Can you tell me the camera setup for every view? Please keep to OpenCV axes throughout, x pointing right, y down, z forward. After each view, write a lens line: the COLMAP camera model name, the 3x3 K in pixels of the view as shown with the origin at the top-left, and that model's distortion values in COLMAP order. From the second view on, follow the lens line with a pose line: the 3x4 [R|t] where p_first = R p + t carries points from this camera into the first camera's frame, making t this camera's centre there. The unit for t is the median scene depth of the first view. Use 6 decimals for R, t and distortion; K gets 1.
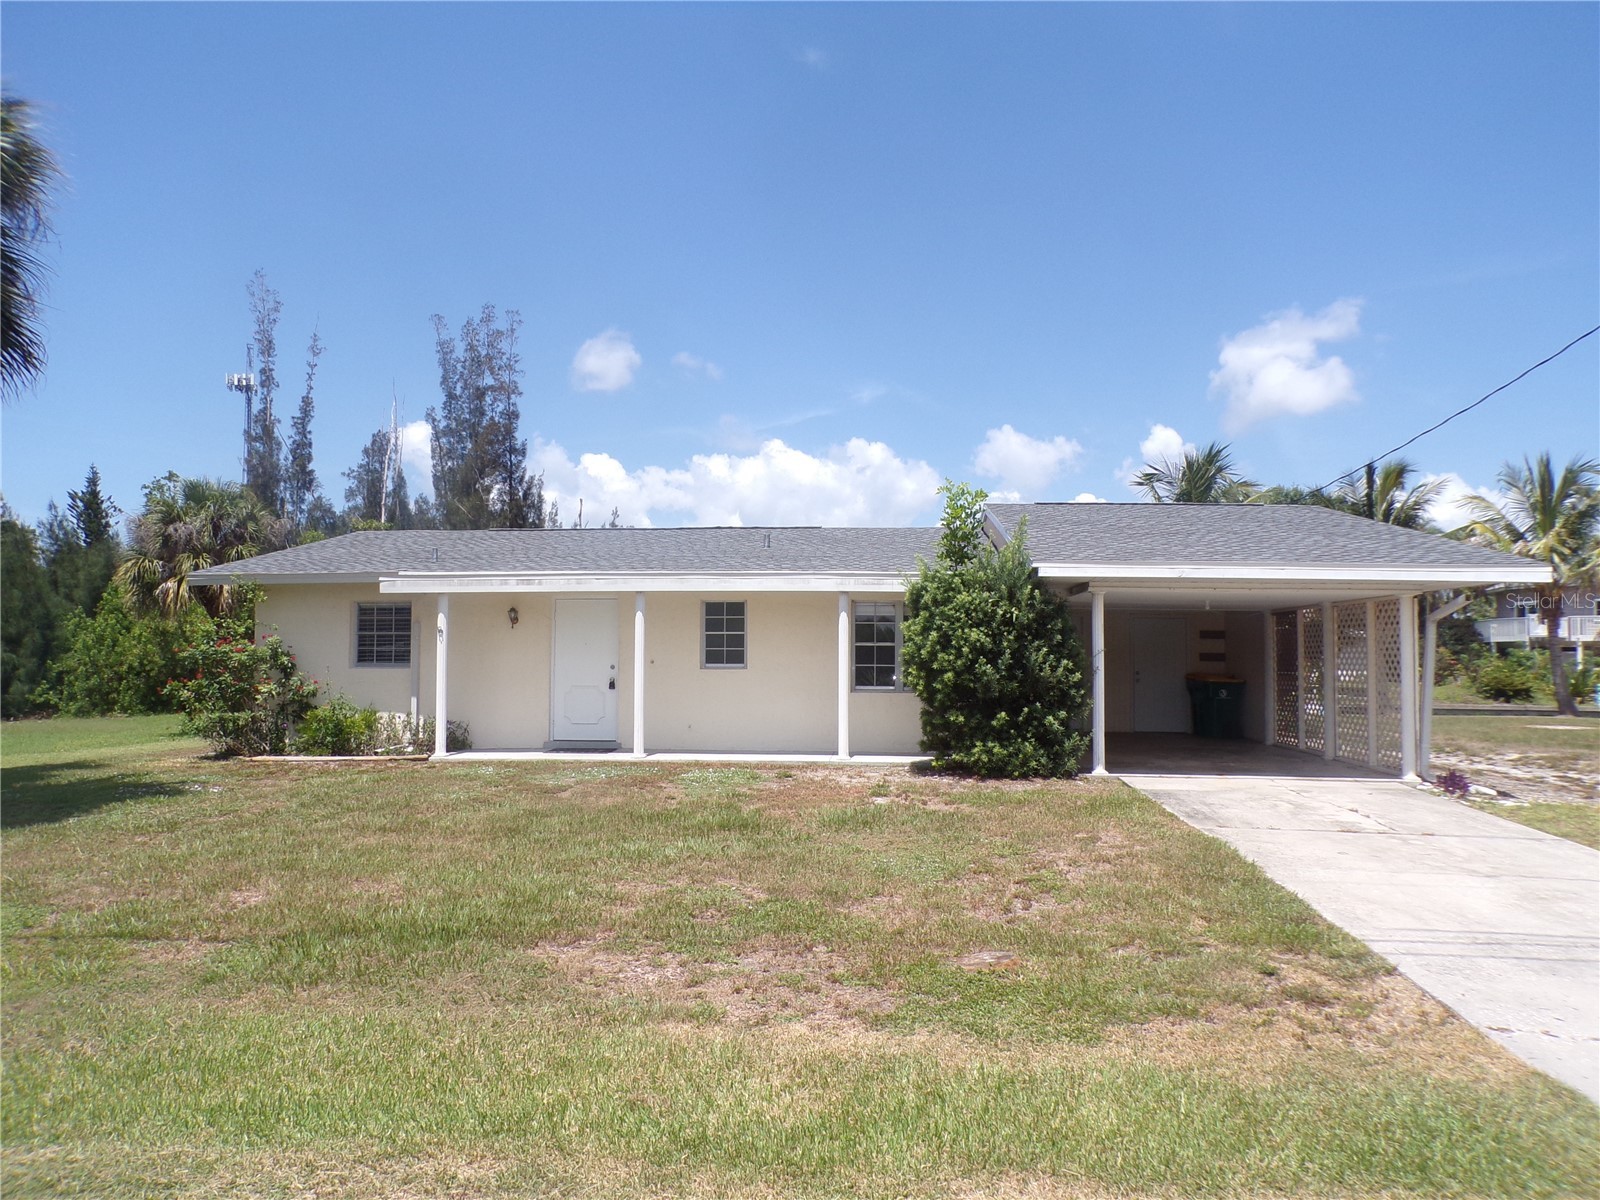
lens RADIAL K [[1094.4, 0, 793.1], [0, 1094.4, 594.7], [0, 0, 1]] dist [0.008712, -0.000122]
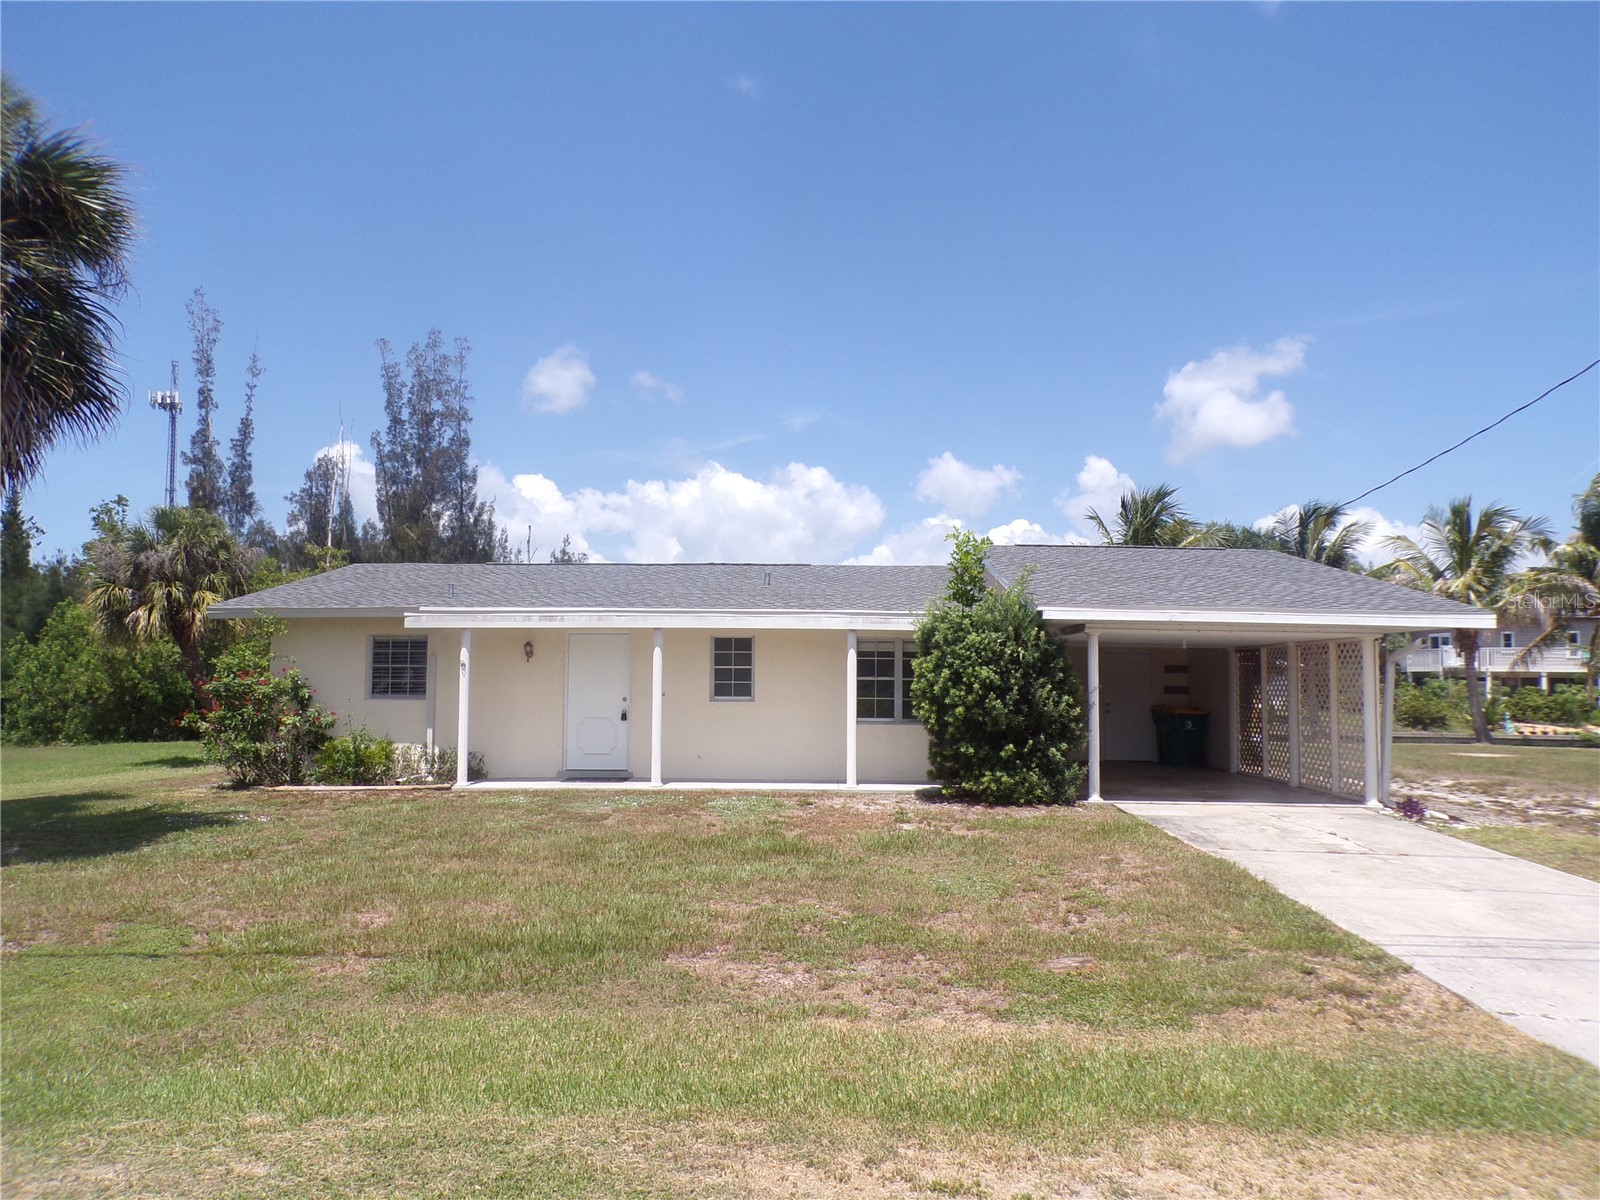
lens RADIAL K [[1183.8, 0, 692.4], [0, 1183.8, 568.3], [0, 0, 1]] dist [0.020788, -0.010793]
pose [[0.997967, 0.008104, 0.063216, -0.176292], [-0.006201, 0.999523, -0.030243, -0.025898], [-0.063431, 0.029789, 0.997542, -0.139520]]
